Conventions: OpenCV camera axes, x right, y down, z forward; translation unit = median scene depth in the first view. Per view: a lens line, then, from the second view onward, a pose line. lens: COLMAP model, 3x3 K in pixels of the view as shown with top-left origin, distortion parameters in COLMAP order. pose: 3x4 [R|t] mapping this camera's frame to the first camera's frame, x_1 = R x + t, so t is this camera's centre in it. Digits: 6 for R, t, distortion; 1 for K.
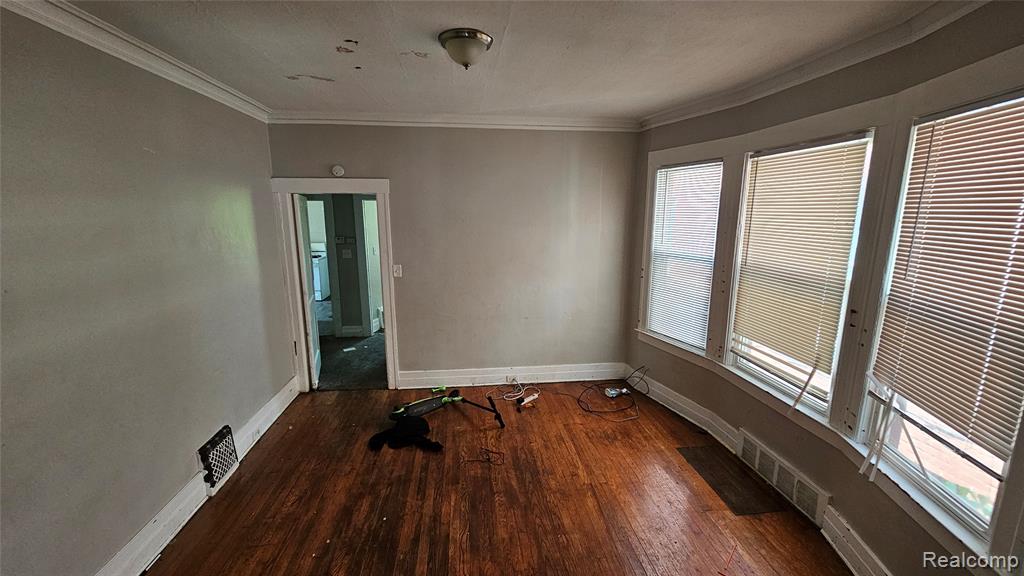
lens RADIAL K [[419.2, 0, 514.5], [0, 419.2, 295.7], [0, 0, 1]] dist [-0.000650, 0.000089]
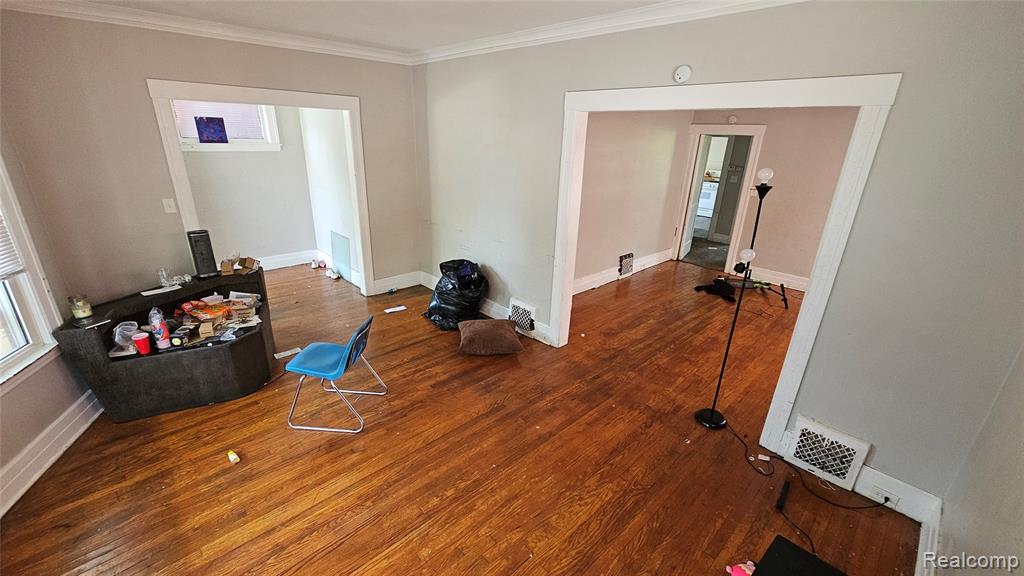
lens RADIAL K [[422.6, 0, 509.6], [0, 422.6, 295.7], [0, 0, 1]] dist [0.000778, 0.000059]
pose [[0.592936, 0.302166, -0.746406, 0.439897], [-0.185144, 0.953249, 0.238825, 0.095251], [0.783676, -0.003415, 0.621160, -0.589039]]
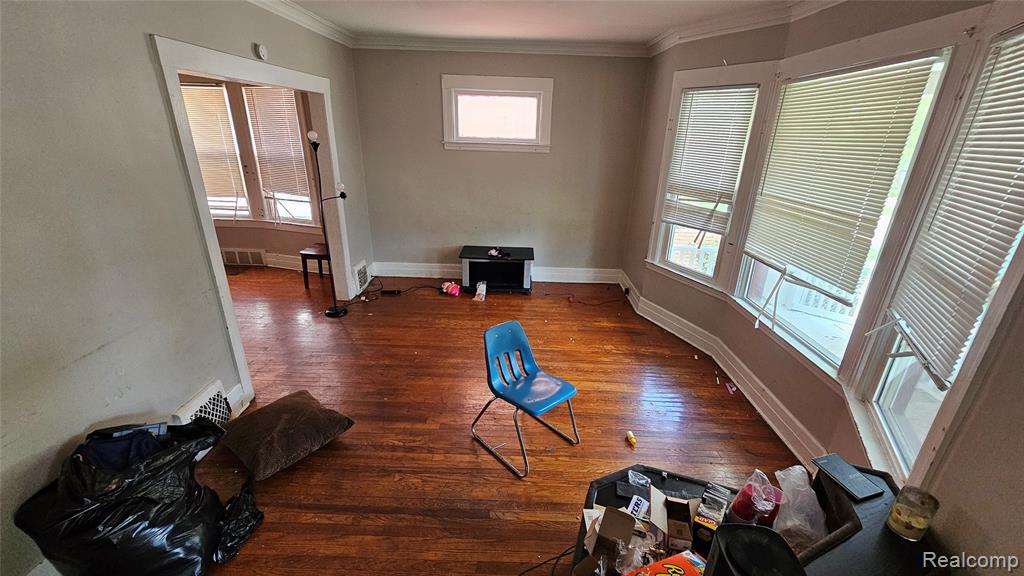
lens RADIAL K [[419.2, 0, 514.5], [0, 419.2, 295.7], [0, 0, 1]] dist [-0.000650, 0.000089]
pose [[0.135487, -0.367442, 0.920125, -0.816650], [0.167805, 0.923782, 0.344193, 0.087501], [-0.976465, 0.107768, 0.186819, -0.483080]]
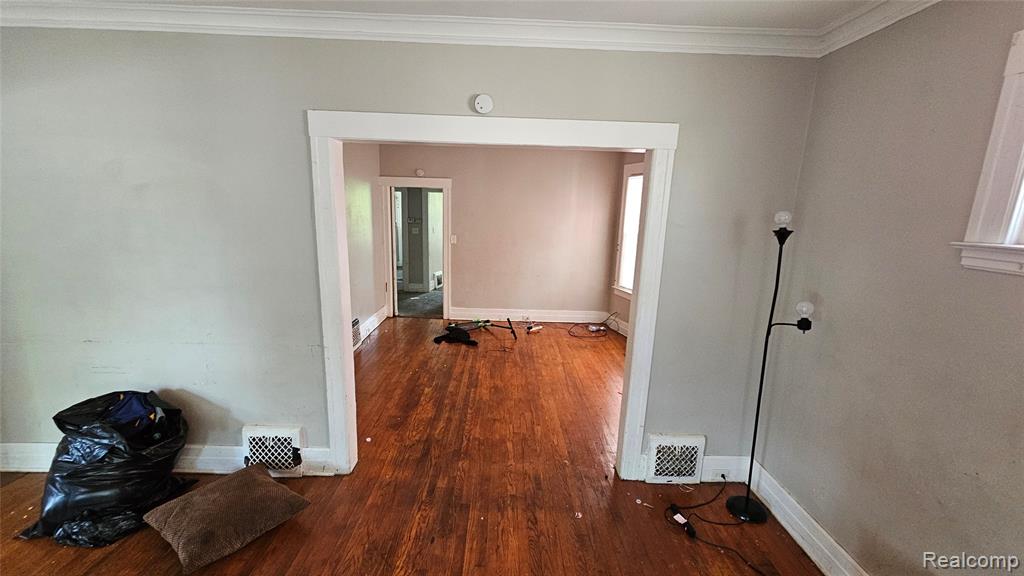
lens RADIAL K [[419.2, 0, 514.5], [0, 419.2, 295.7], [0, 0, 1]] dist [-0.000650, 0.000089]
pose [[0.994440, 0.050746, -0.092270, 0.095783], [-0.049926, 0.998690, 0.011173, 0.124012], [0.092716, -0.006504, 0.995671, -0.523813]]
